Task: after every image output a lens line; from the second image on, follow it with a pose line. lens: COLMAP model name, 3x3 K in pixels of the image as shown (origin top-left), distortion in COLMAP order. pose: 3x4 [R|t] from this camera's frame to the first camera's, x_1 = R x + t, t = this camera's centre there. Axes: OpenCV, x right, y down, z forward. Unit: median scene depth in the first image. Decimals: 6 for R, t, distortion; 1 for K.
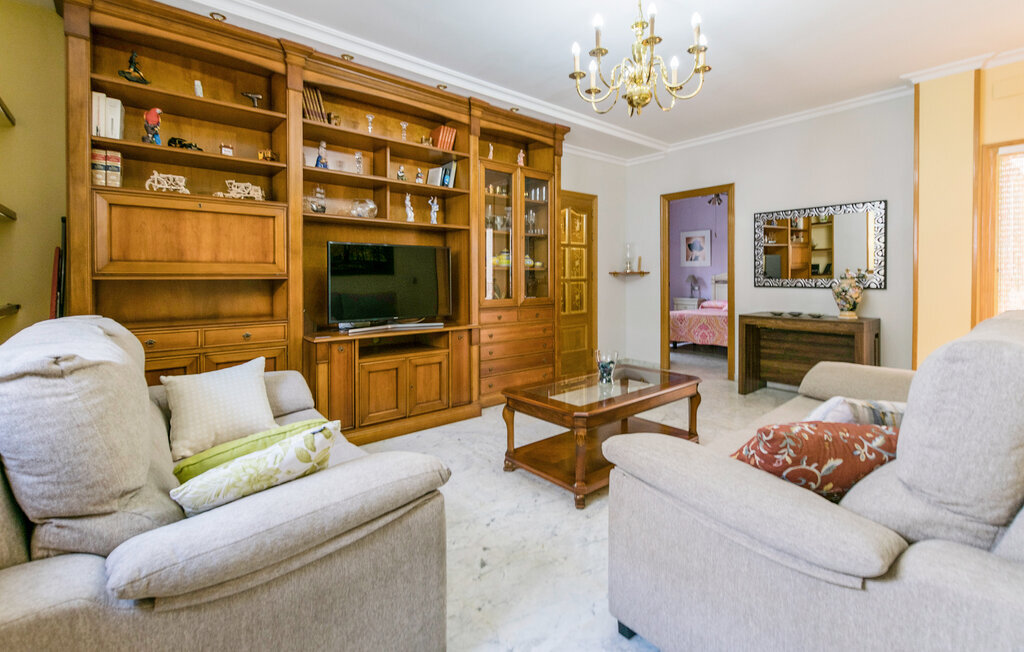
lens RADIAL K [[456.7, 0, 523.0], [0, 456.7, 287.6], [0, 0, 1]] dist [0.001105, -0.001720]
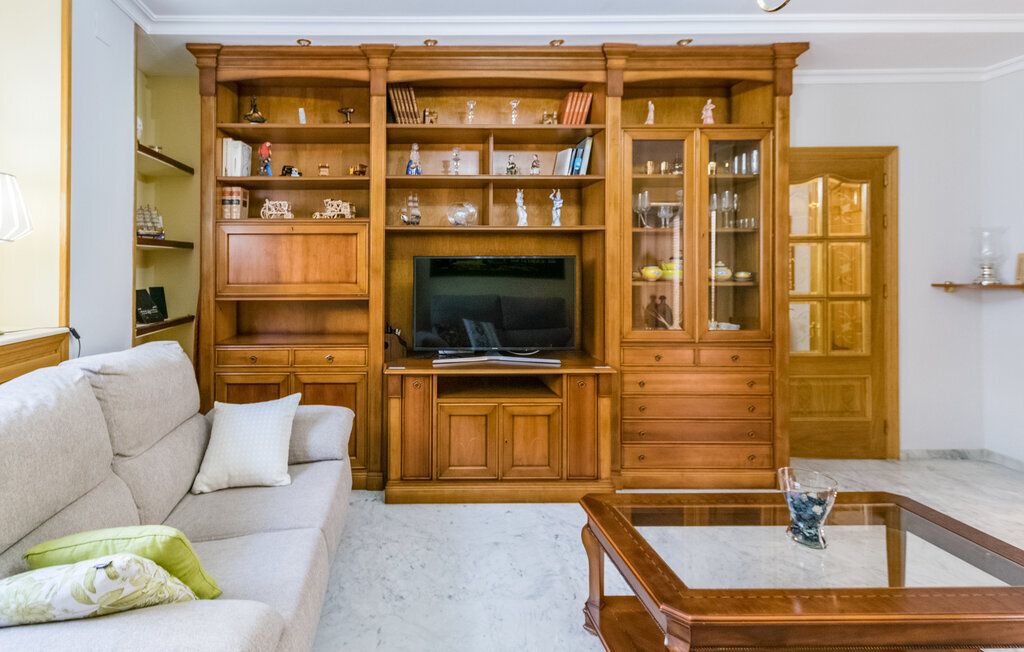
lens RADIAL K [[486.4, 0, 418.9], [0, 486.4, 264.9], [0, 0, 1]] dist [0.001362, 0.000094]
pose [[0.757523, 0.000191, -0.652808, 0.189263], [-0.013332, 0.999796, -0.015179, -0.070543], [0.652672, 0.020202, 0.757371, 0.295001]]
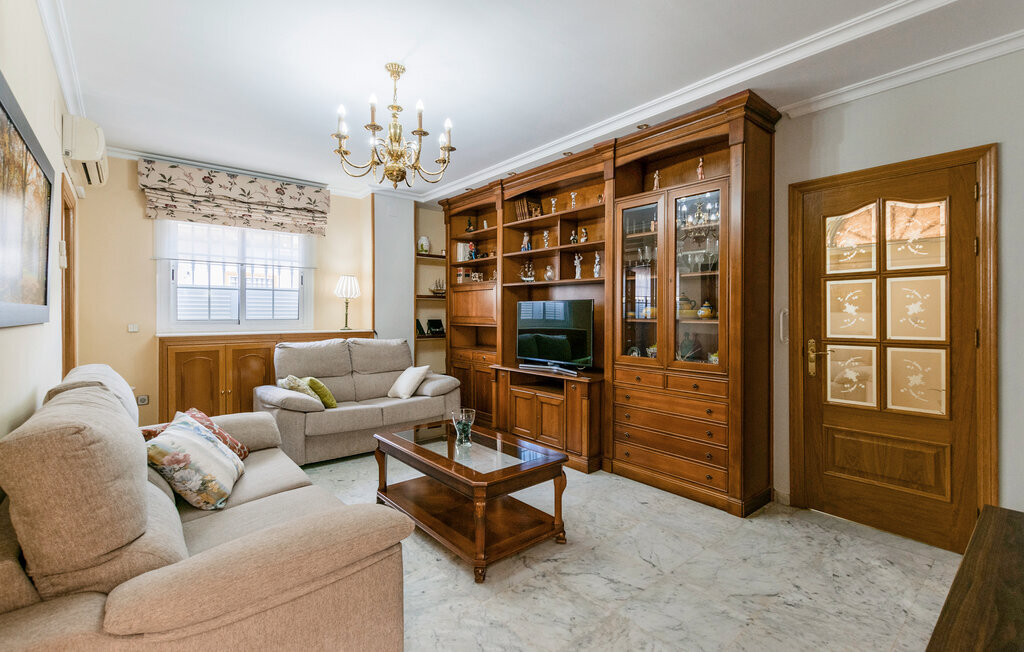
lens RADIAL K [[456.7, 0, 503.0], [0, 456.7, 323.1], [0, 0, 1]] dist [0.001105, -0.001720]
pose [[-0.029281, 0.025697, -0.999241, 1.026512], [-0.022752, 0.999393, 0.026367, -0.070374], [0.999312, 0.023507, -0.028679, 0.988622]]
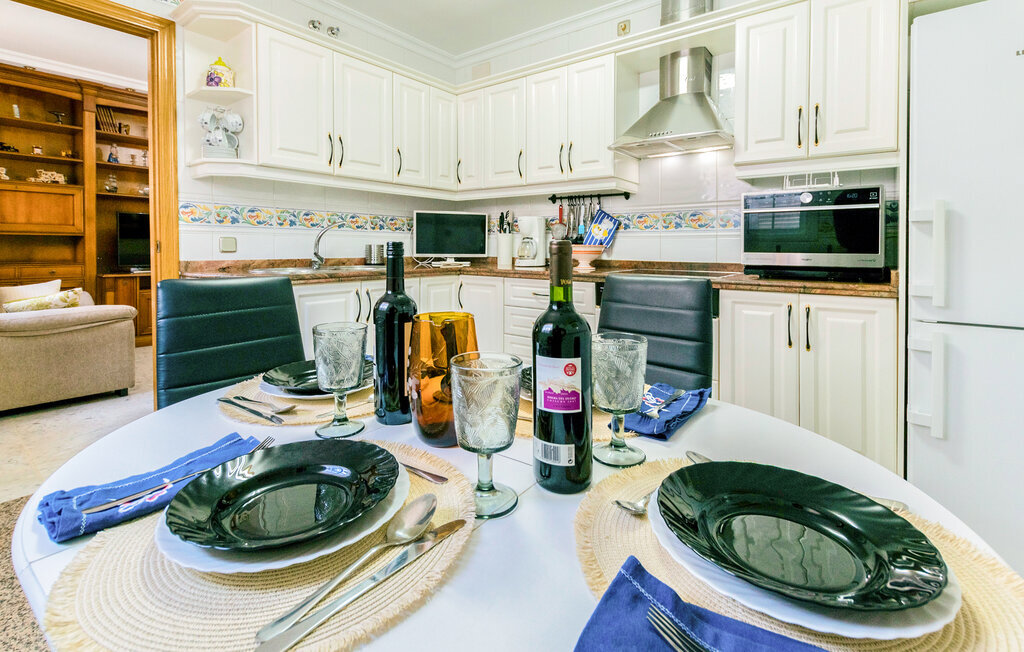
lens RADIAL K [[456.7, 0, 488.4], [0, 456.7, 262.6], [0, 0, 1]] dist [0.001105, -0.001720]
pose [[0.984803, 0.008275, 0.173476, 0.506636], [-0.011019, 0.999829, 0.014863, 0.030256], [-0.173323, -0.016549, 0.984726, -0.677907]]
